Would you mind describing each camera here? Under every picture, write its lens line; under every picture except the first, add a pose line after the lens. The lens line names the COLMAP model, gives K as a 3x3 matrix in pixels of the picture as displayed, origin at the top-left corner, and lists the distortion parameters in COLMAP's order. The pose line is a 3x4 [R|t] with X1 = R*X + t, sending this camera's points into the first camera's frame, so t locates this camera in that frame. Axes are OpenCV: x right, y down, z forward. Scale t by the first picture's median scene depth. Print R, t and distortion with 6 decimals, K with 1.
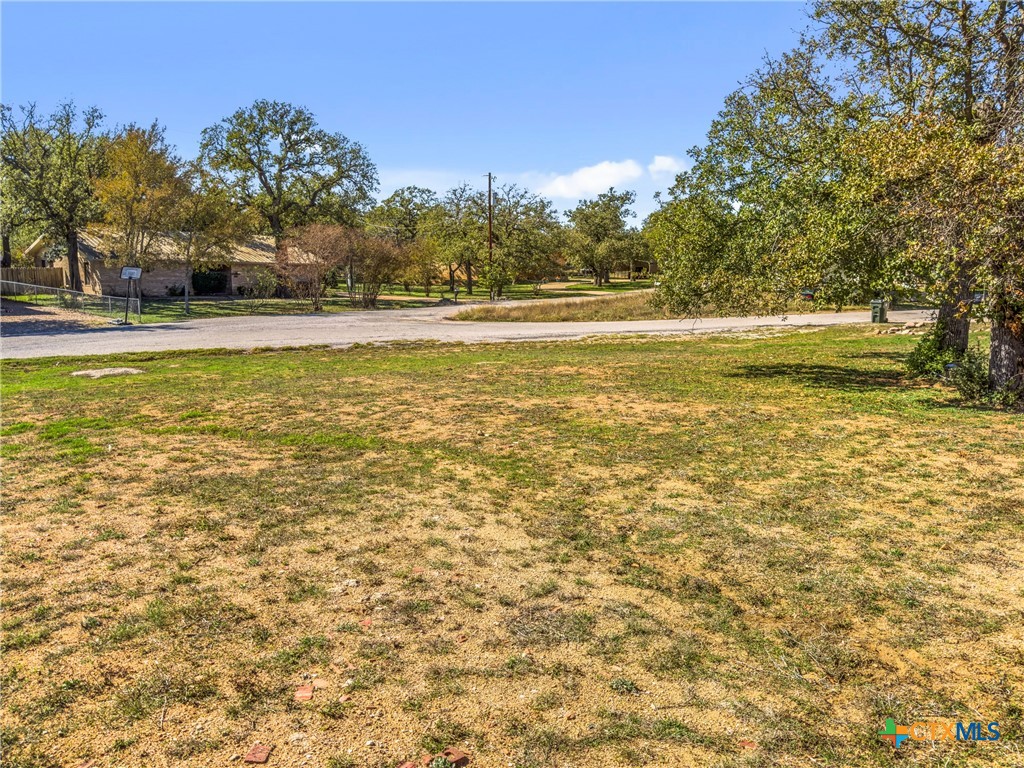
lens RADIAL K [[709.2, 0, 517.4], [0, 709.2, 379.9], [0, 0, 1]] dist [0.168128, -0.252092]
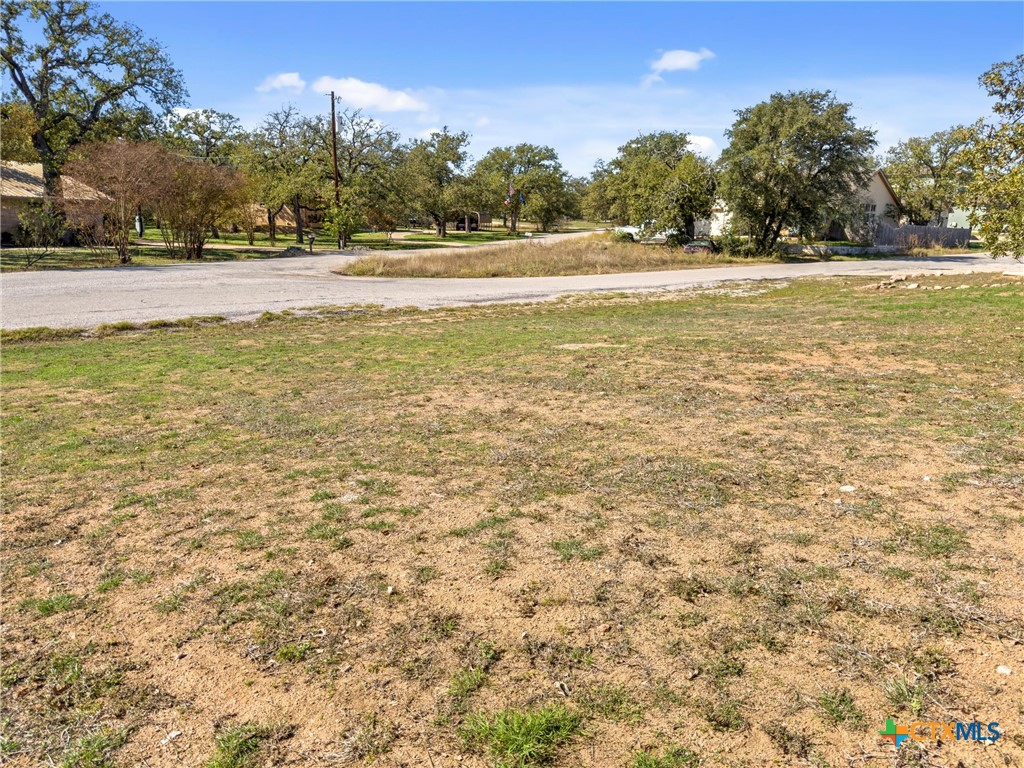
lens RADIAL K [[741.8, 0, 512.0], [0, 741.8, 384.0], [0, 0, 1]] dist [0.008890, 0.002682]
pose [[0.963789, -0.040236, 0.263612, -0.088513], [0.024298, 0.997689, 0.063445, -0.011595], [-0.265556, -0.054743, 0.962540, 0.148461]]
